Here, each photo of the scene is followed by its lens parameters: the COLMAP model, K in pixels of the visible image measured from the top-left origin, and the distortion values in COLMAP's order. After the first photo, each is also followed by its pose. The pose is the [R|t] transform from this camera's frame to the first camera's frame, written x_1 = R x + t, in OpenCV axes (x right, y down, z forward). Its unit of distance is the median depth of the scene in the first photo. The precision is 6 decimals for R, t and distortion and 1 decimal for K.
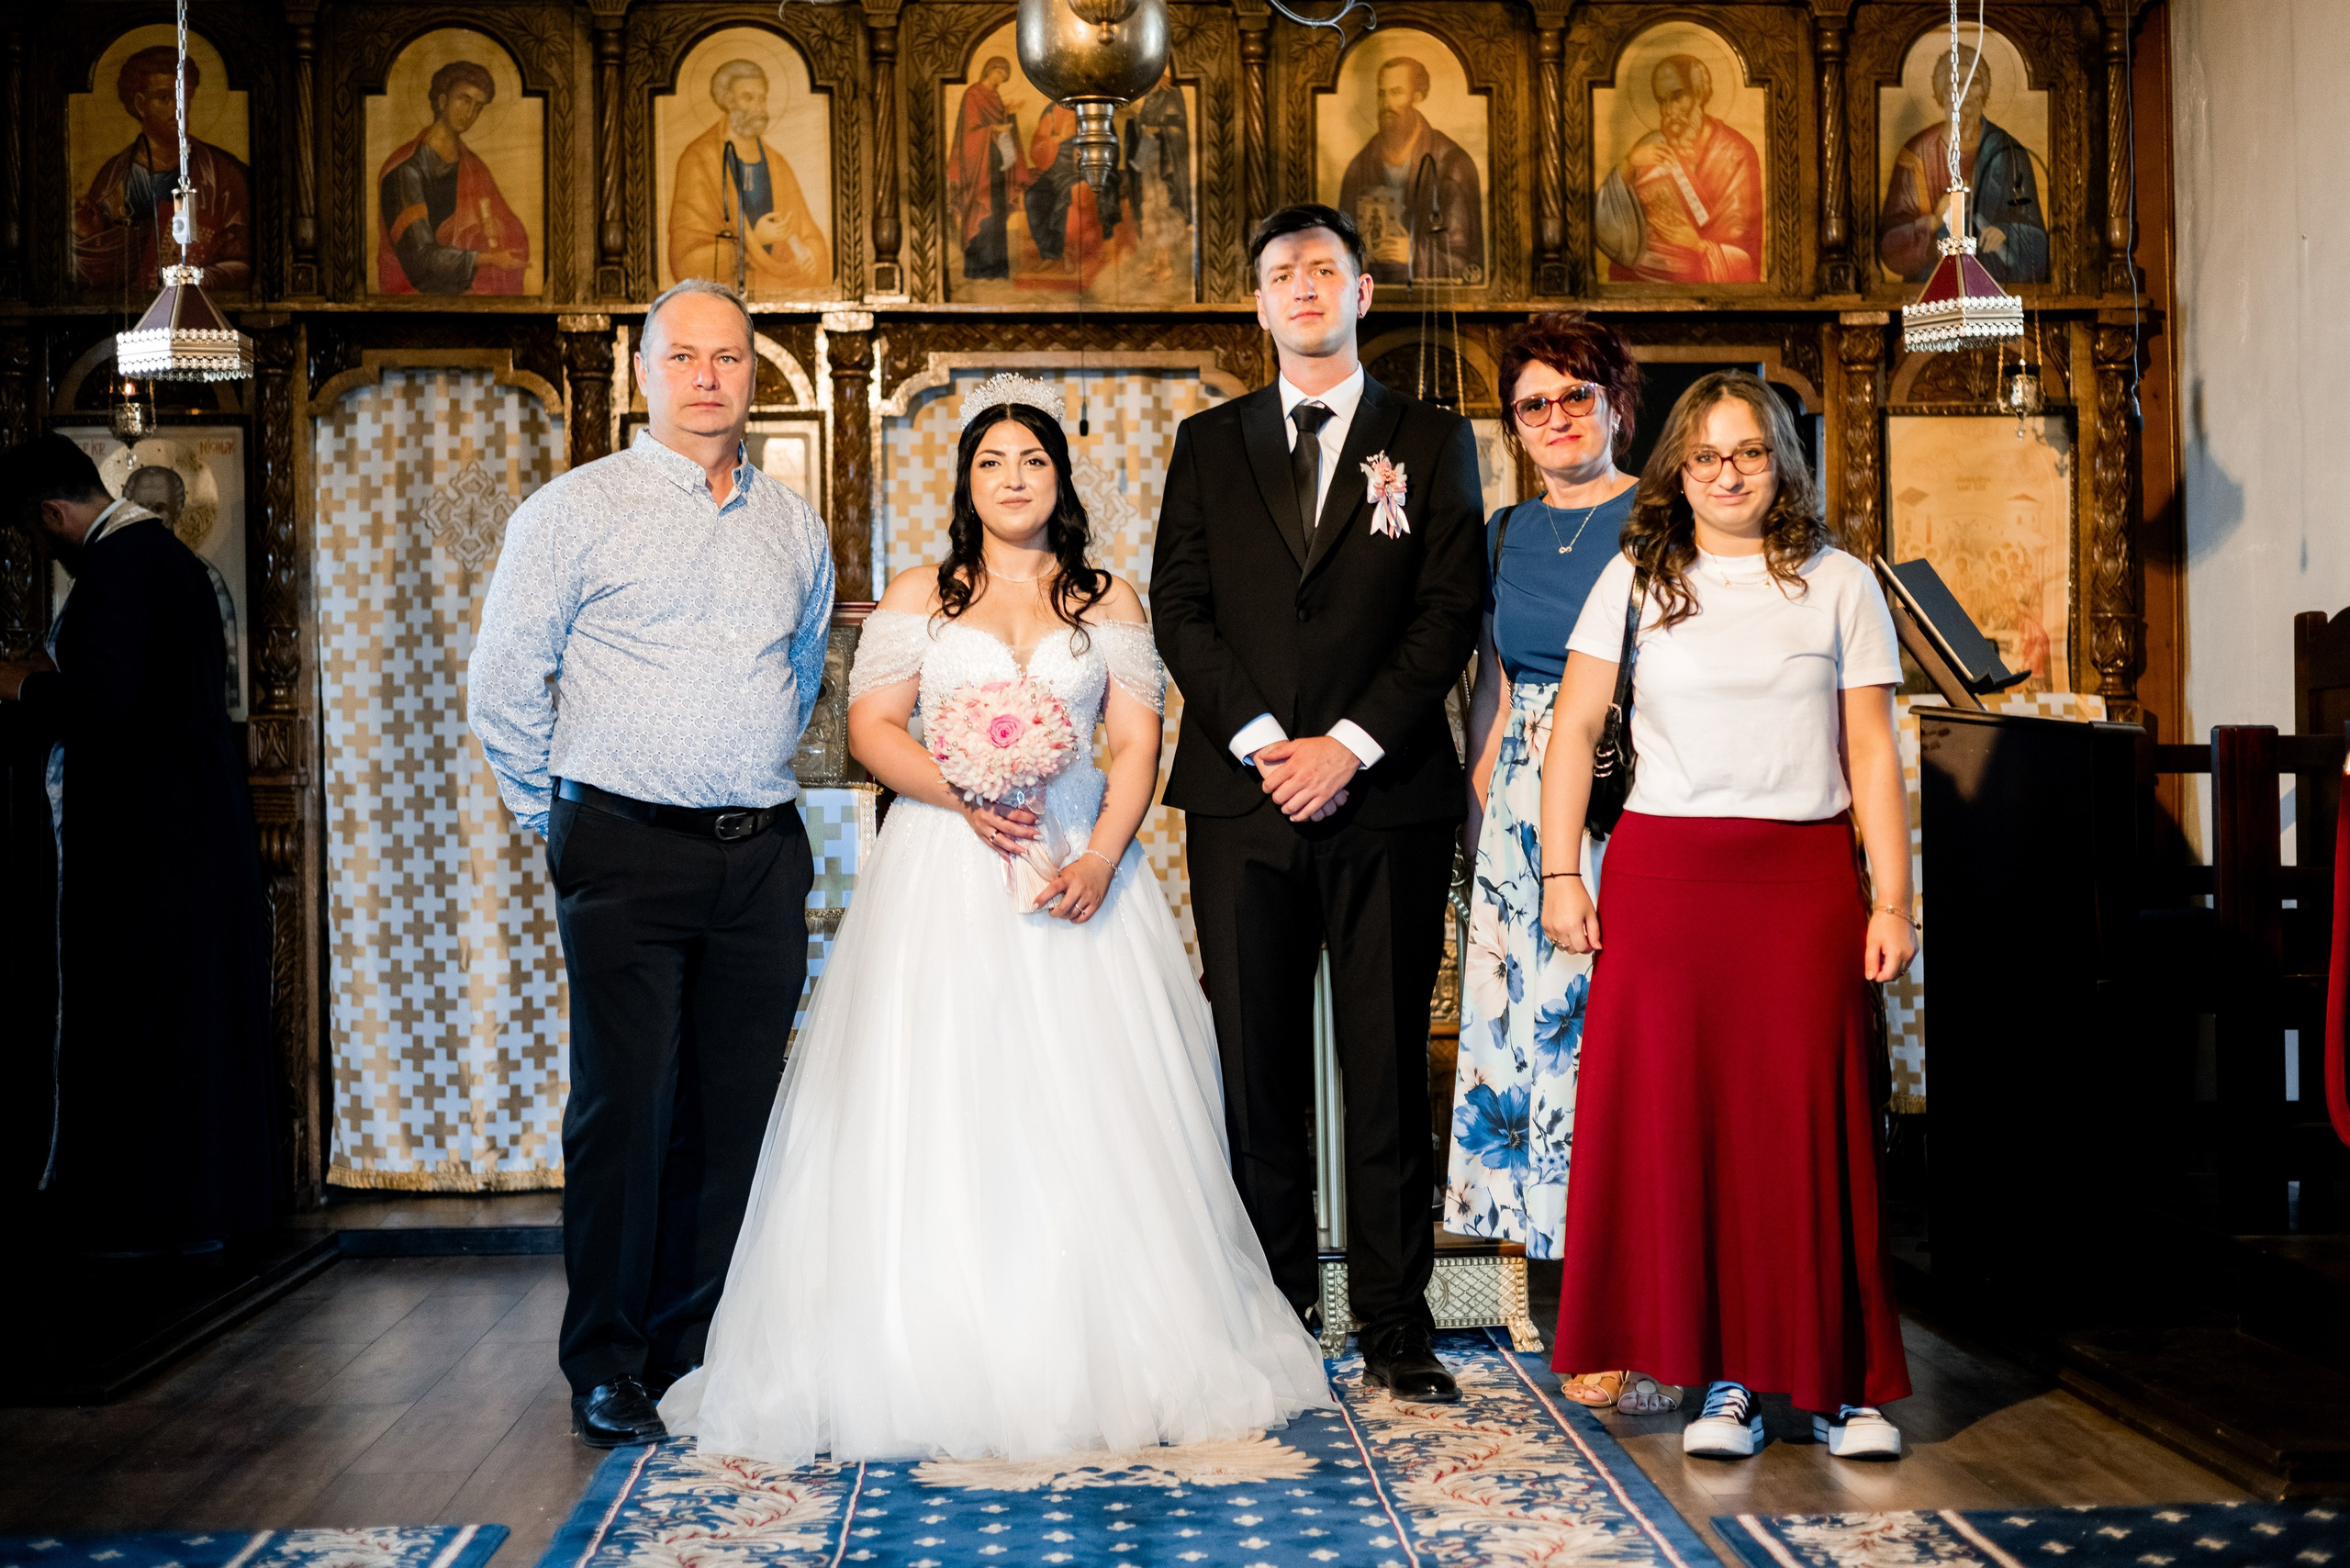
lens RADIAL K [[3650.7, 0, 1169.4], [0, 3650.7, 740.3], [0, 0, 1]] dist [0.046480, -0.188695]
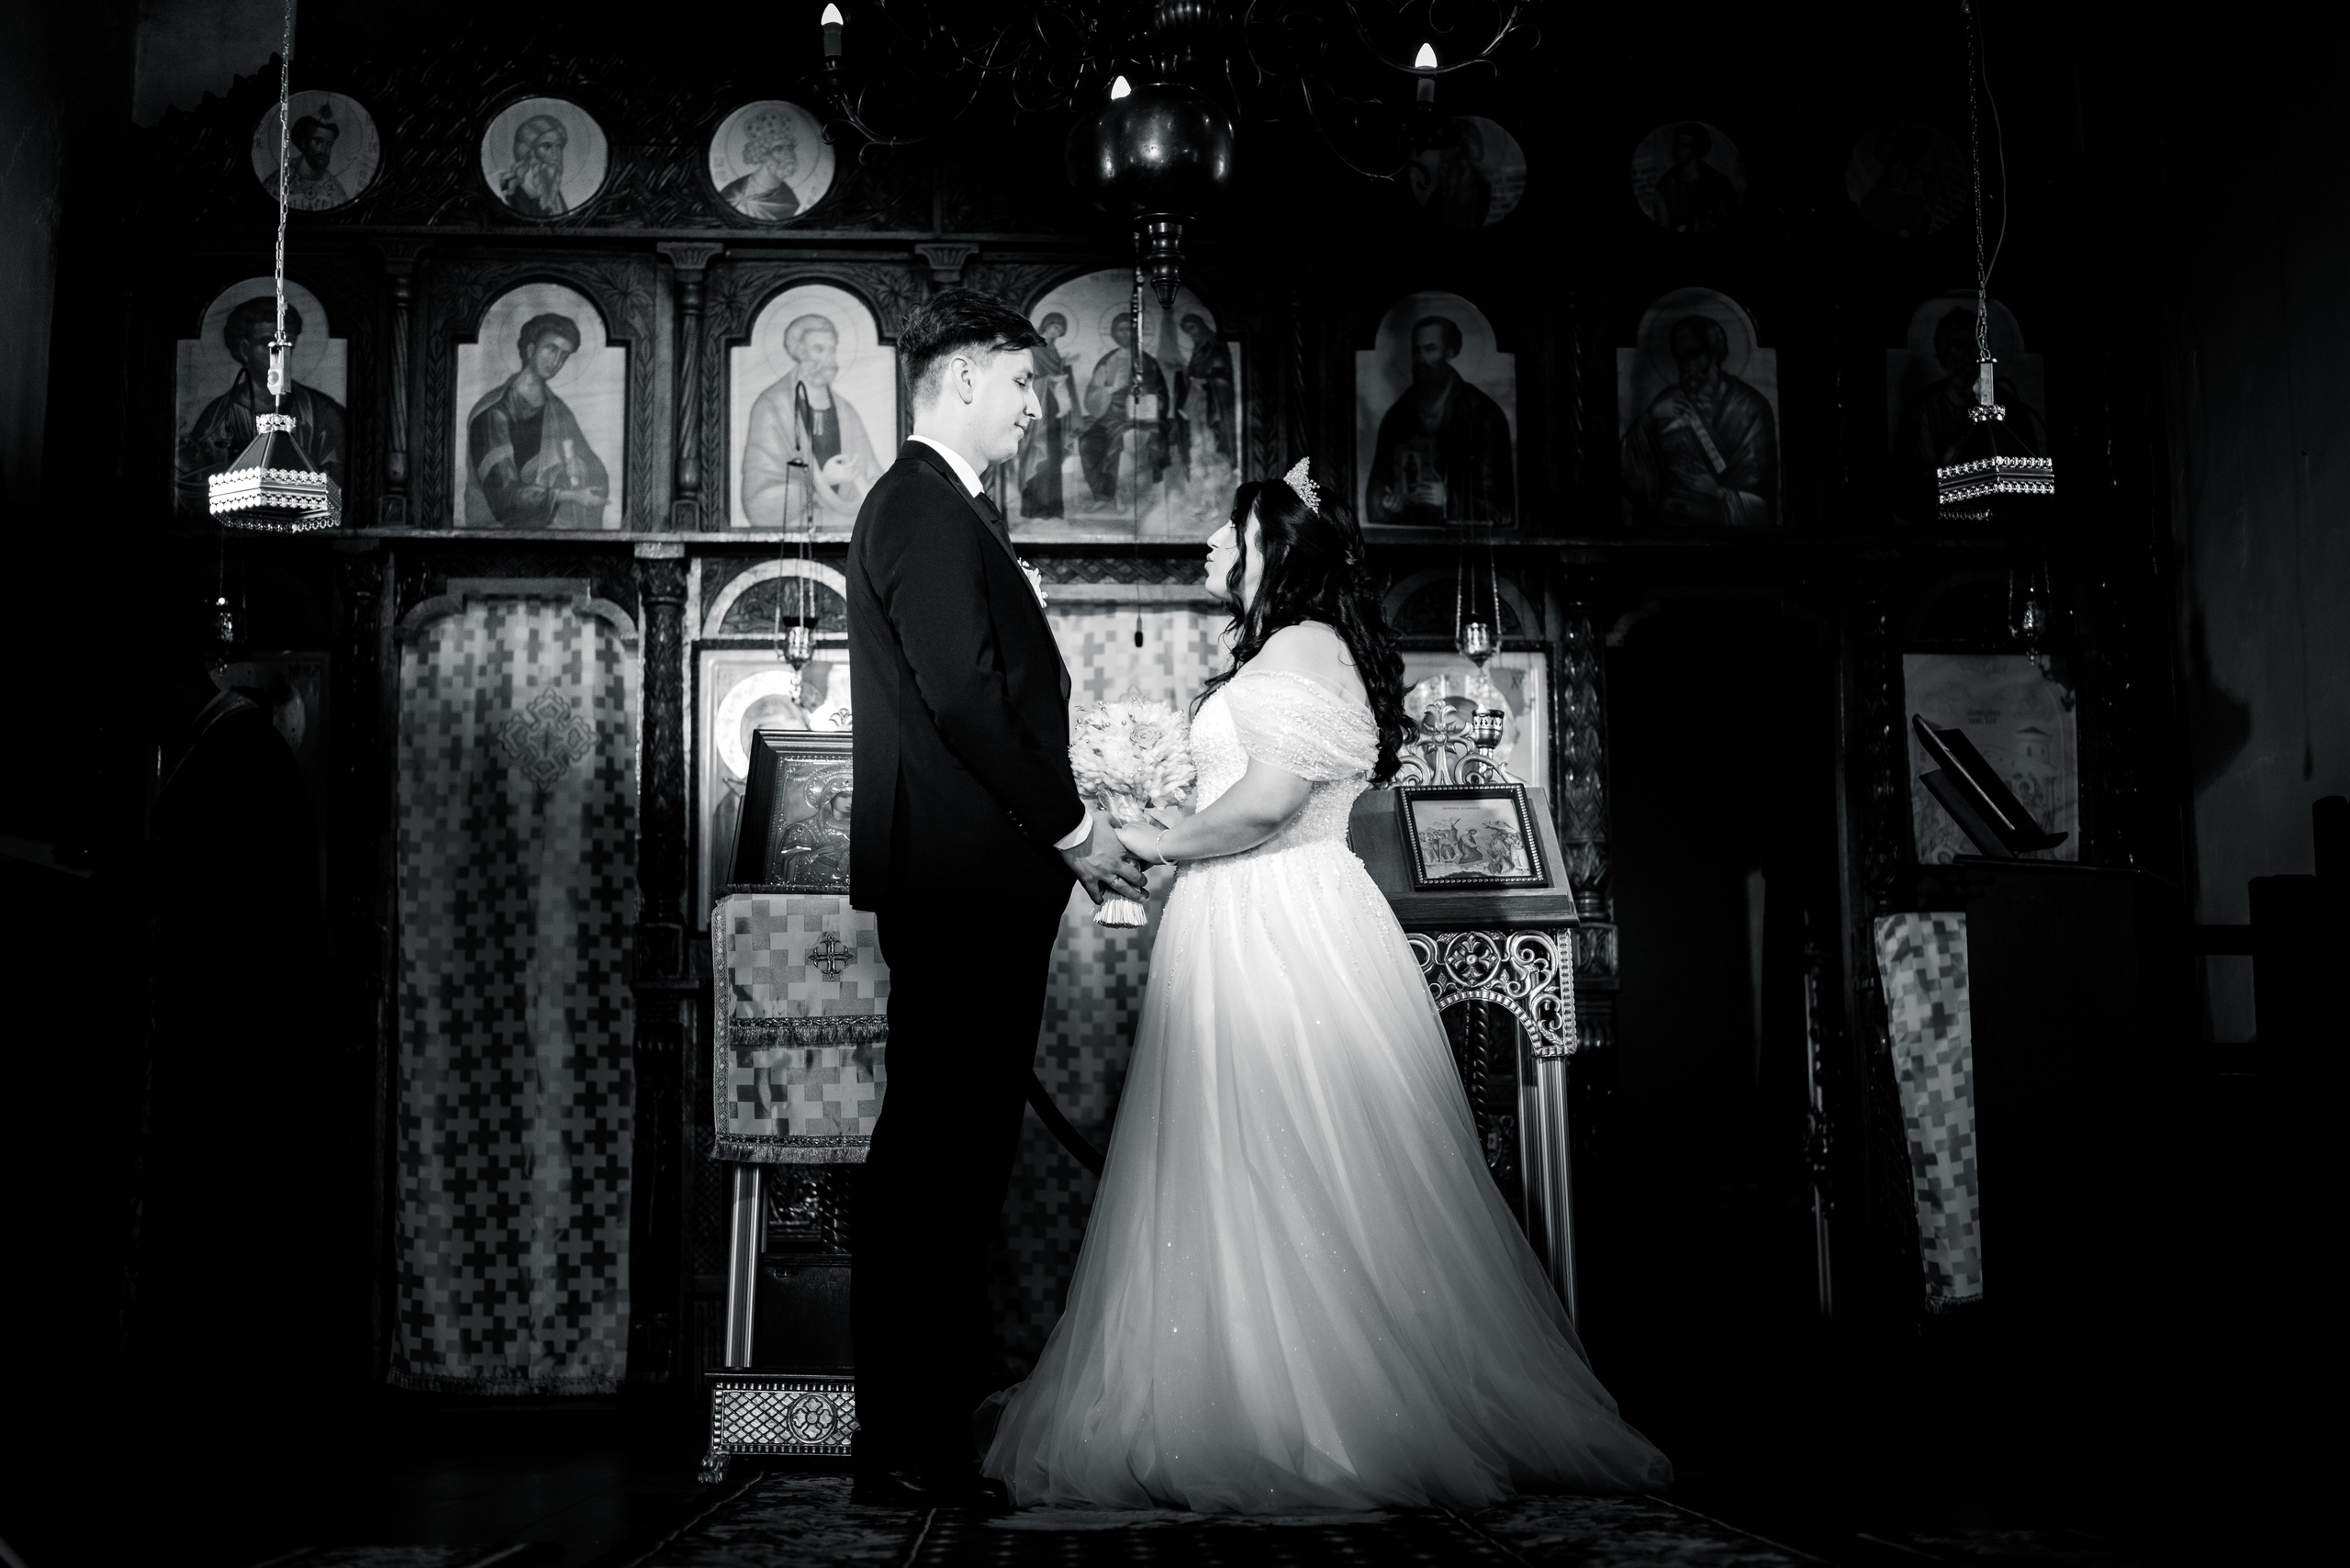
lens RADIAL K [[3293.6, 0, 1175.0], [0, 3293.6, 784.0], [0, 0, 1]] dist [0.058054, -0.240550]
pose [[0.999992, 0.003949, 0.001109, -0.012582], [-0.003776, 0.991891, -0.127038, 0.070323], [-0.001602, 0.127032, 0.991897, 0.067236]]
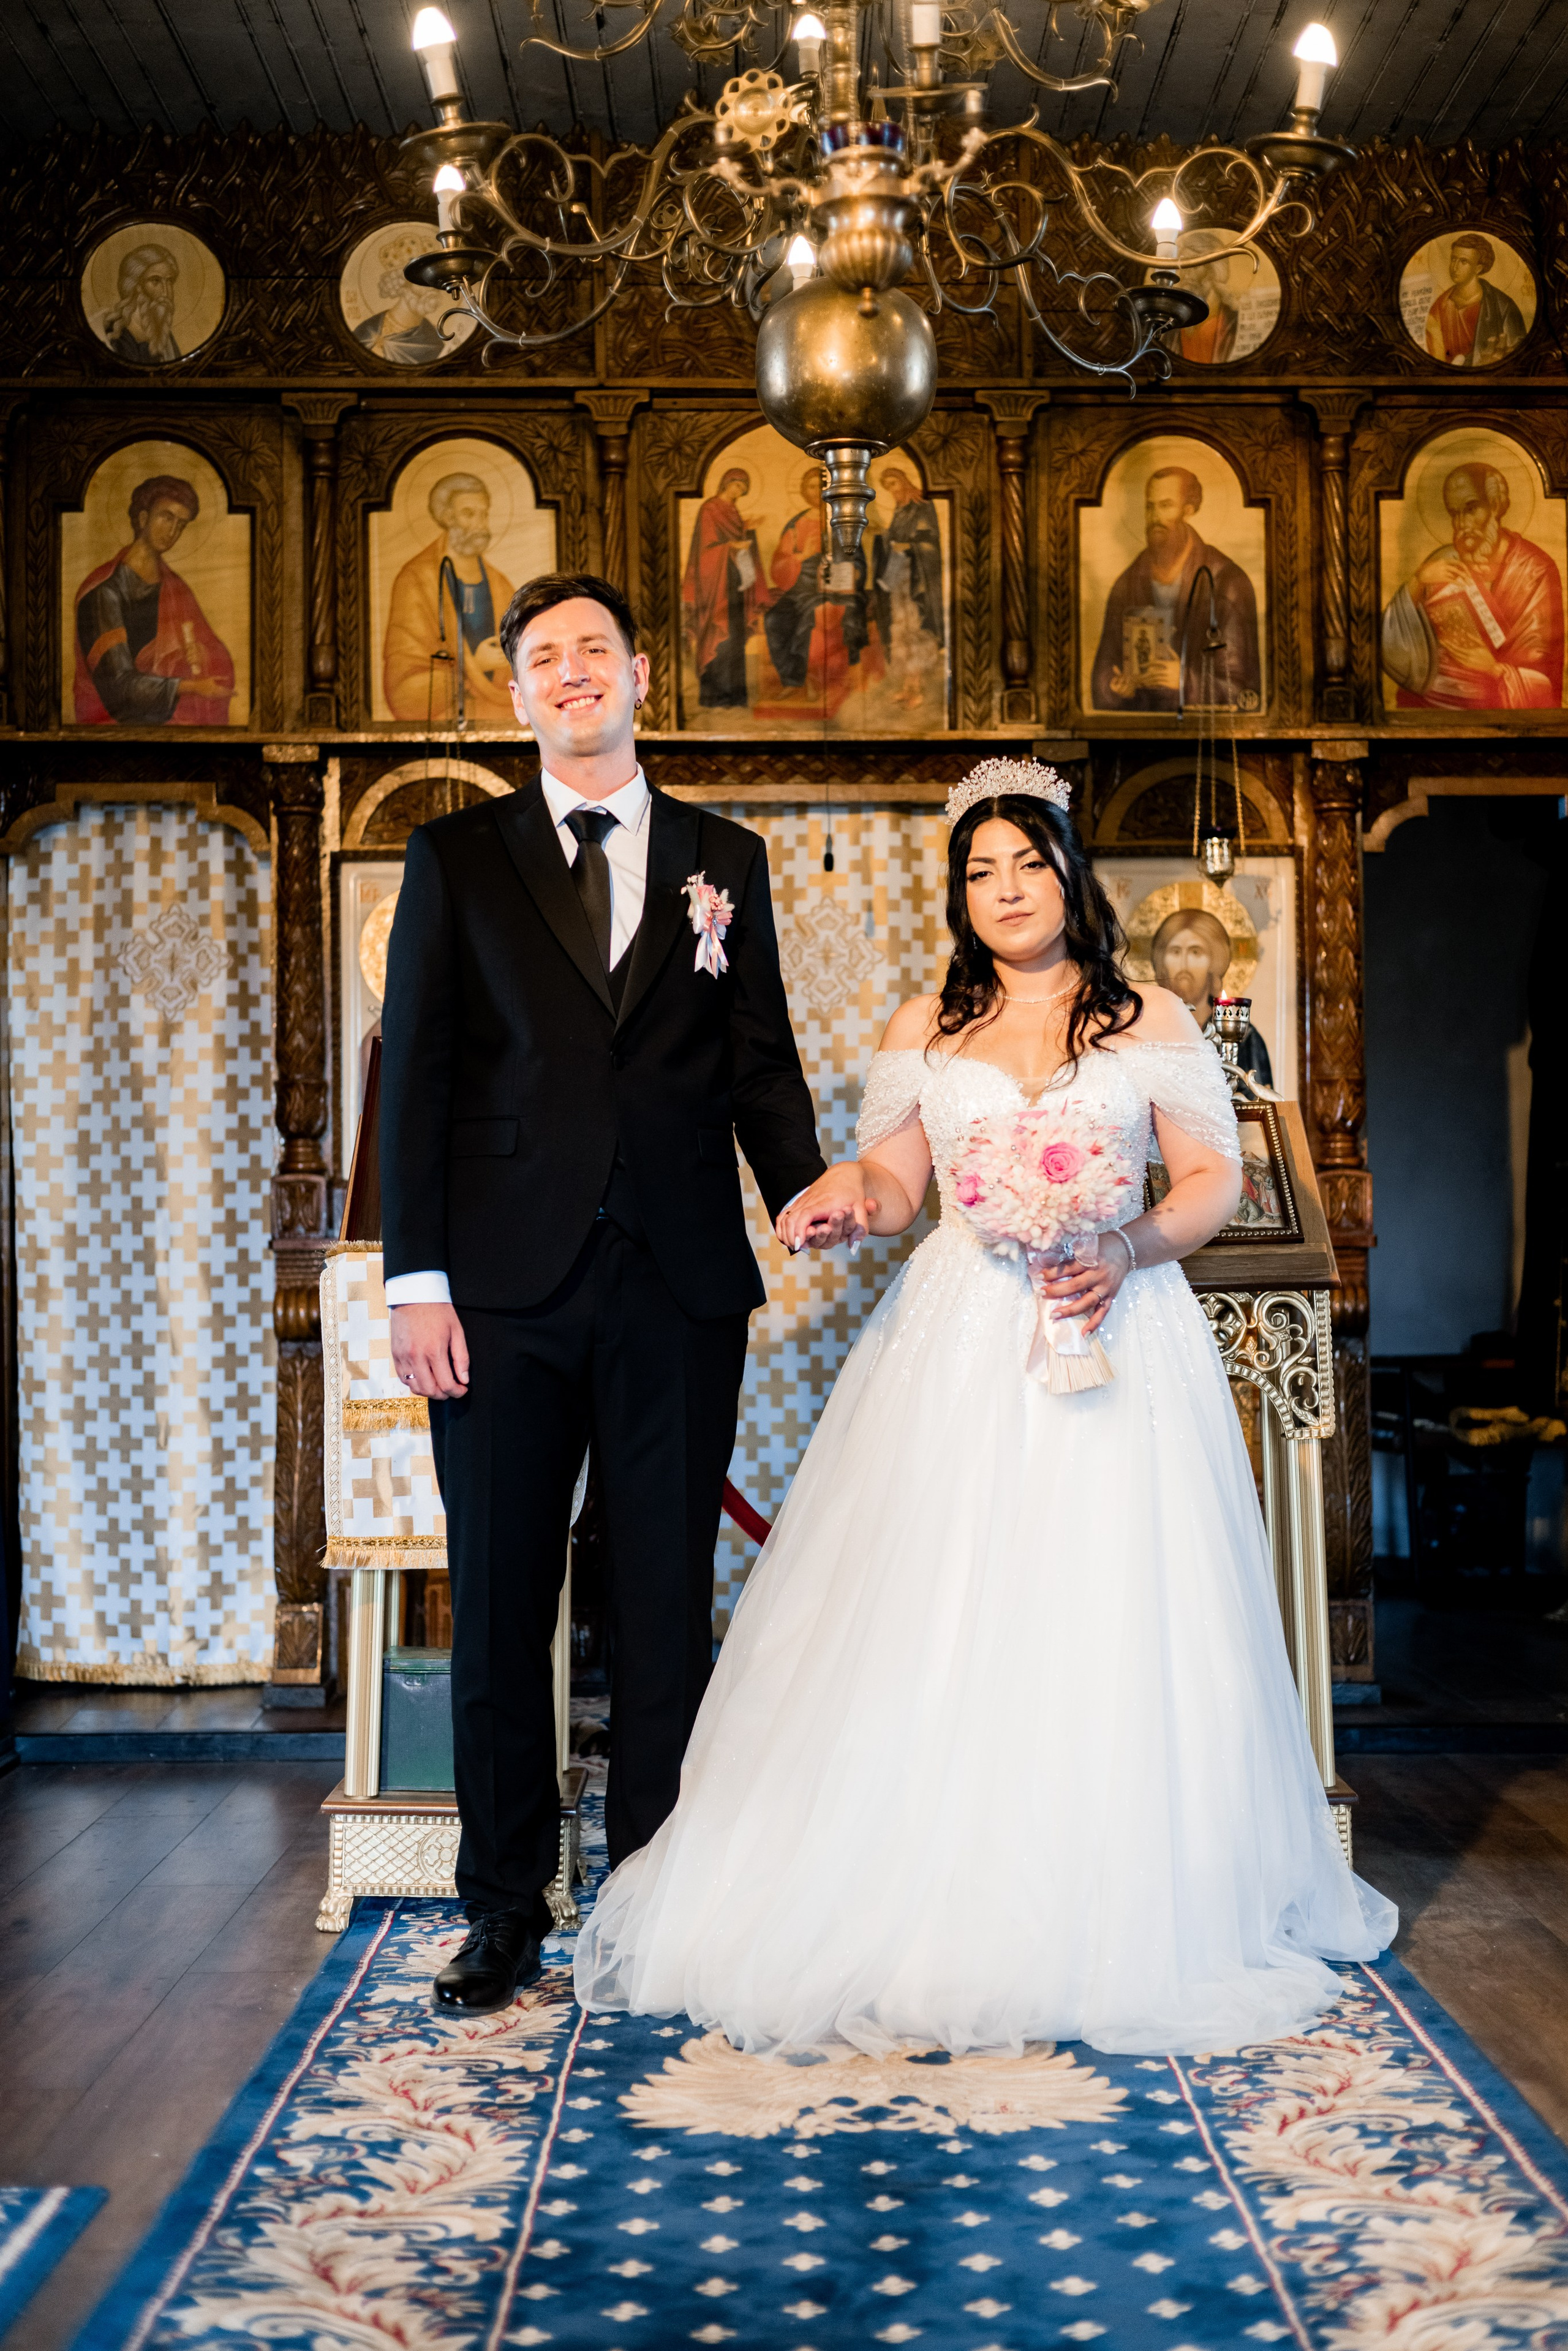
lens RADIAL K [[3294.7, 0, 771.4], [0, 3294.7, 1182.2], [0, 0, 1]] dist [0.058054, -0.240550]
pose [[0.999320, 0.002551, -0.036787, -0.006646], [-0.002892, 0.999953, -0.009213, 0.002321], [0.036762, 0.009313, 0.999281, 0.162536]]
